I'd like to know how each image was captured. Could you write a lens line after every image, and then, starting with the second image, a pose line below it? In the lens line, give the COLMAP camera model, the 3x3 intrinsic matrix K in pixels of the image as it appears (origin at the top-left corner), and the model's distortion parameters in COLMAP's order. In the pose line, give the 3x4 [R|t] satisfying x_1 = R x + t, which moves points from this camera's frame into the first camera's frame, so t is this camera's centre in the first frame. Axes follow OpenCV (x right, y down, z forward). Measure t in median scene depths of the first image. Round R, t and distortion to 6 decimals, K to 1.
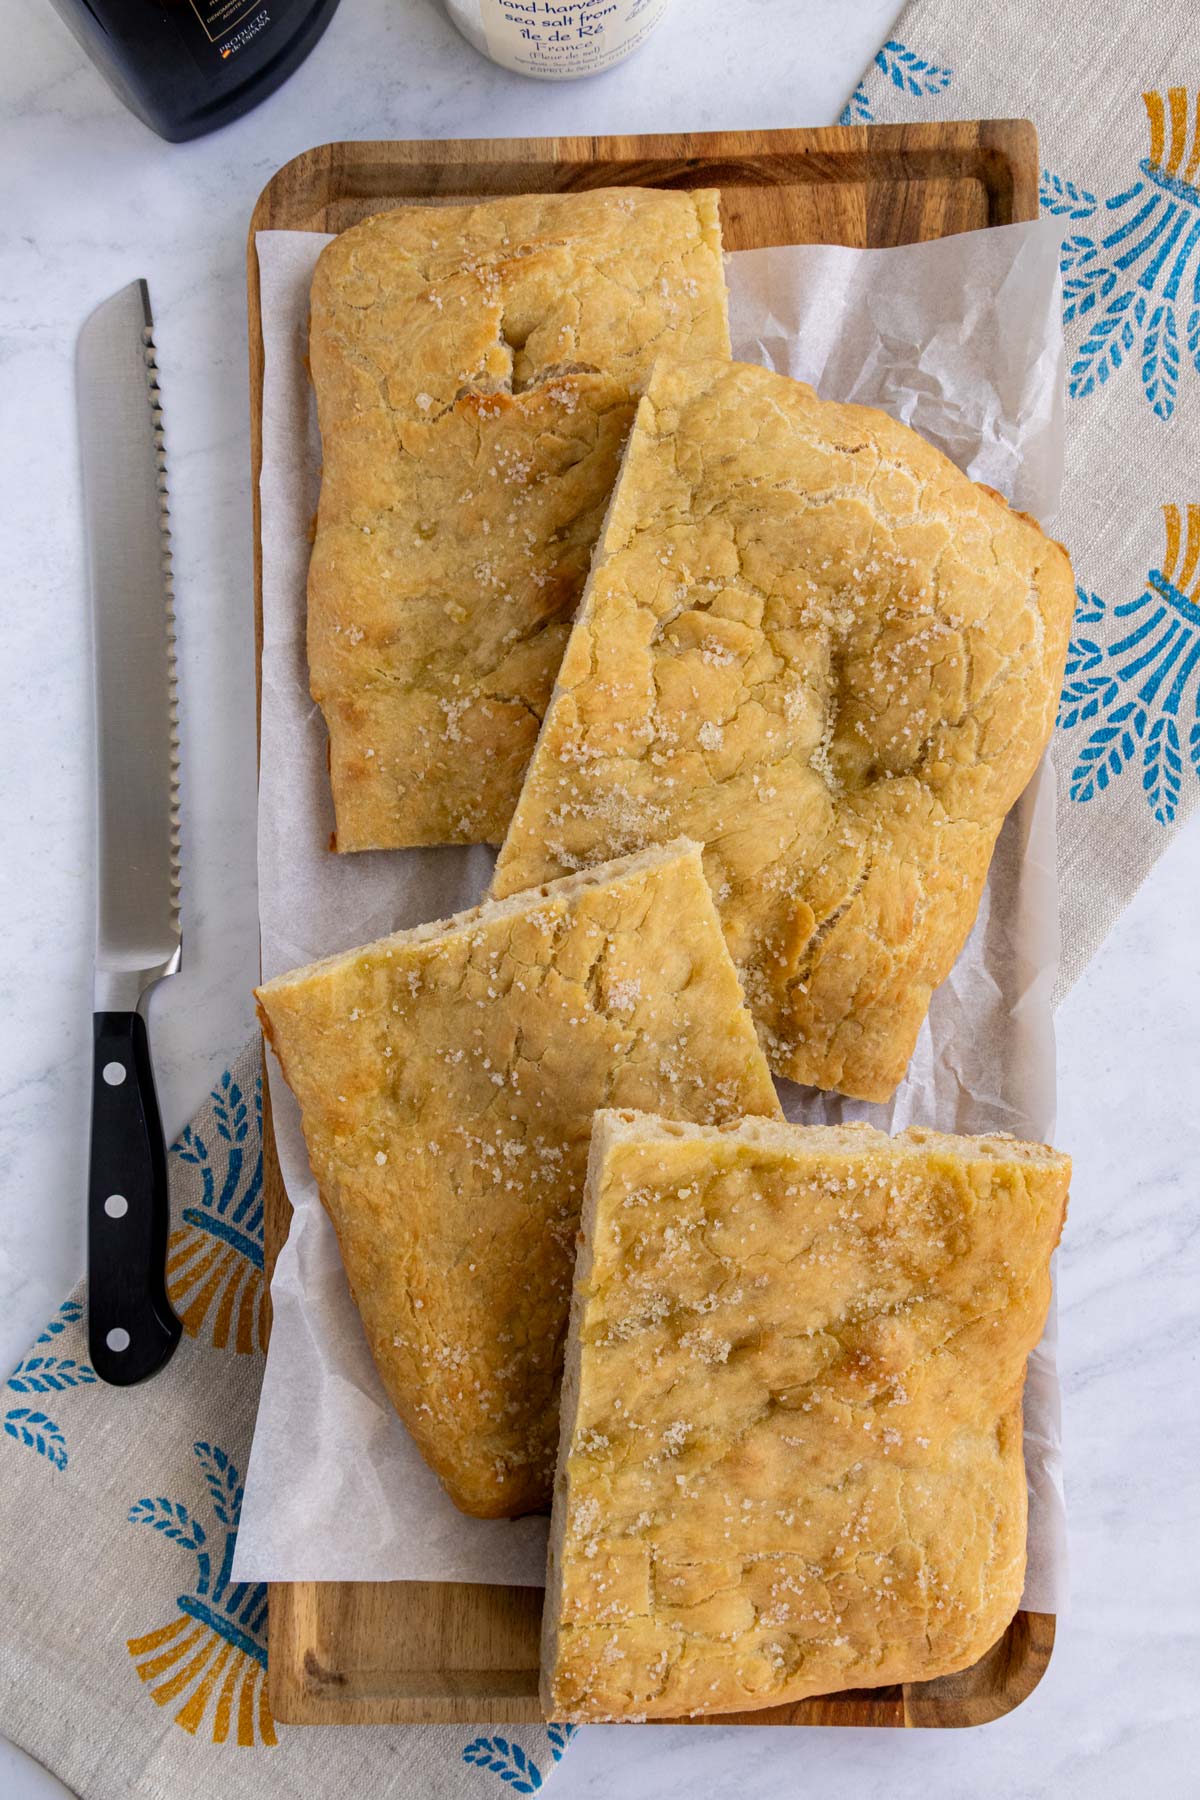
lens RADIAL K [[1419.0, 0, 600.0], [0, 1419.0, 900.0], [0, 0, 1]] dist [0.024615, -0.007680]
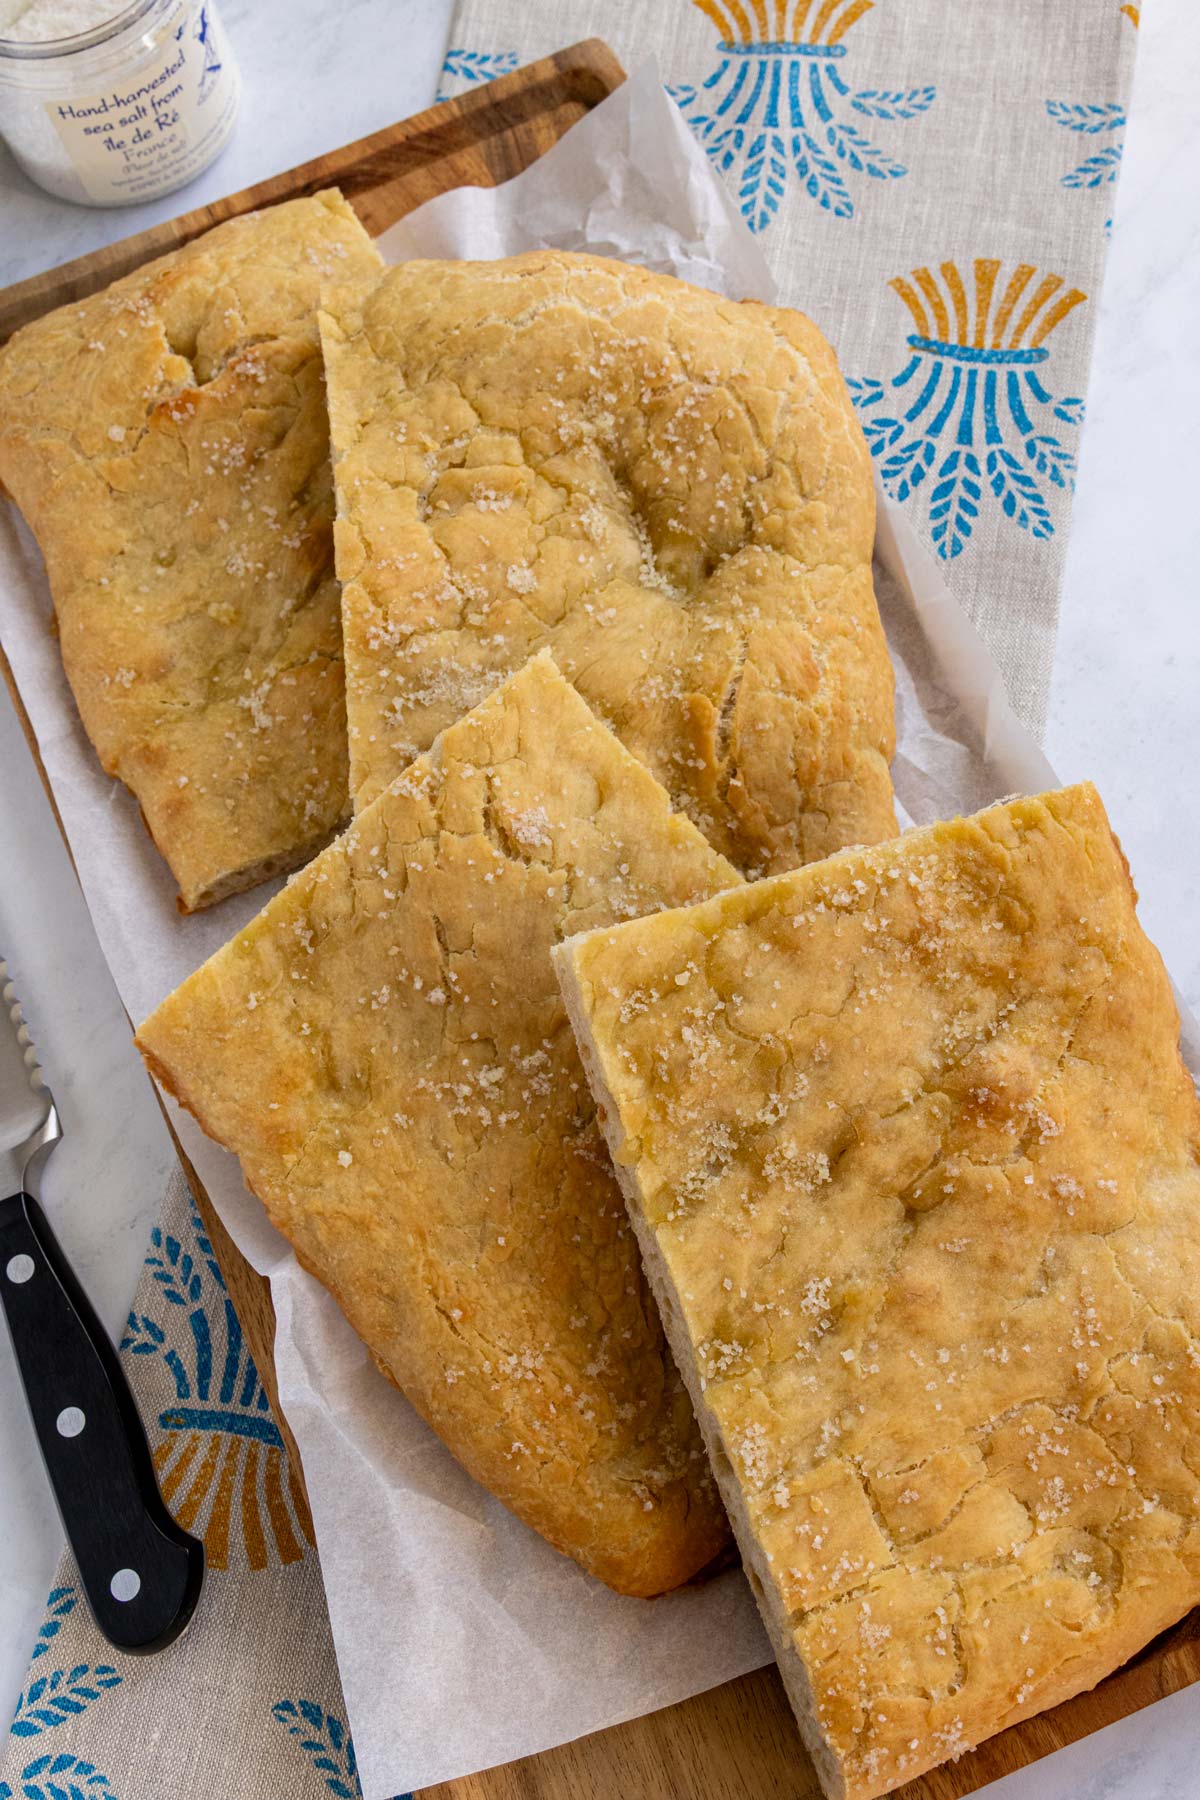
lens RADIAL K [[1753.6, 0, 600.0], [0, 1753.6, 900.0], [0, 0, 1]] dist [-0.016294, -0.009060]
pose [[0.917292, -0.389819, 0.081346, -0.043957], [0.393762, 0.857439, -0.331284, 0.429350], [0.059392, 0.335915, 0.940018, 0.025657]]
